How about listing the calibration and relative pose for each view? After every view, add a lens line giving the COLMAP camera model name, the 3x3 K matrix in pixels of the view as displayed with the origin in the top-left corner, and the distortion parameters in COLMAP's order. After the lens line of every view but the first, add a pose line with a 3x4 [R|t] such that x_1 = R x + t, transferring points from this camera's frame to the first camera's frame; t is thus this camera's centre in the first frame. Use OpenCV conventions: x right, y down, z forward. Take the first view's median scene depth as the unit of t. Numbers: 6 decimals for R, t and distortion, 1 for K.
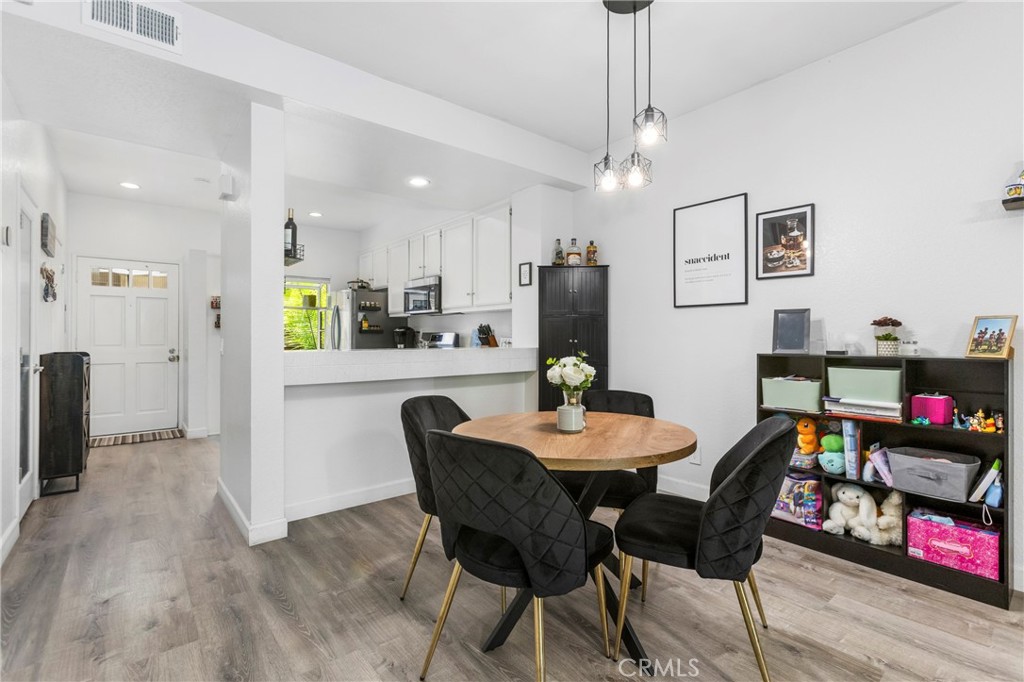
lens RADIAL K [[462.1, 0, 512.0], [0, 462.1, 341.0], [0, 0, 1]] dist [-0.001309, -0.000088]
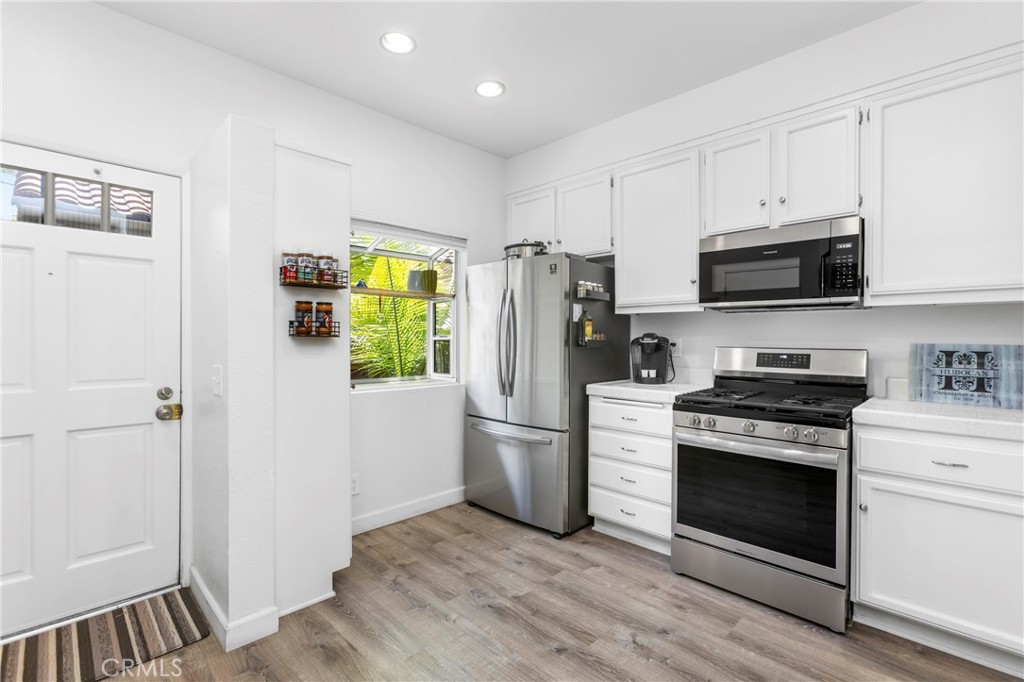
lens RADIAL K [[466.9, 0, 498.4], [0, 466.9, 340.7], [0, 0, 1]] dist [0.000069, 0.000148]
pose [[0.995311, 0.006494, 0.096506, -0.455396], [-0.006553, 0.999978, 0.000297, -0.023574], [-0.096502, -0.000928, 0.995332, 0.533390]]
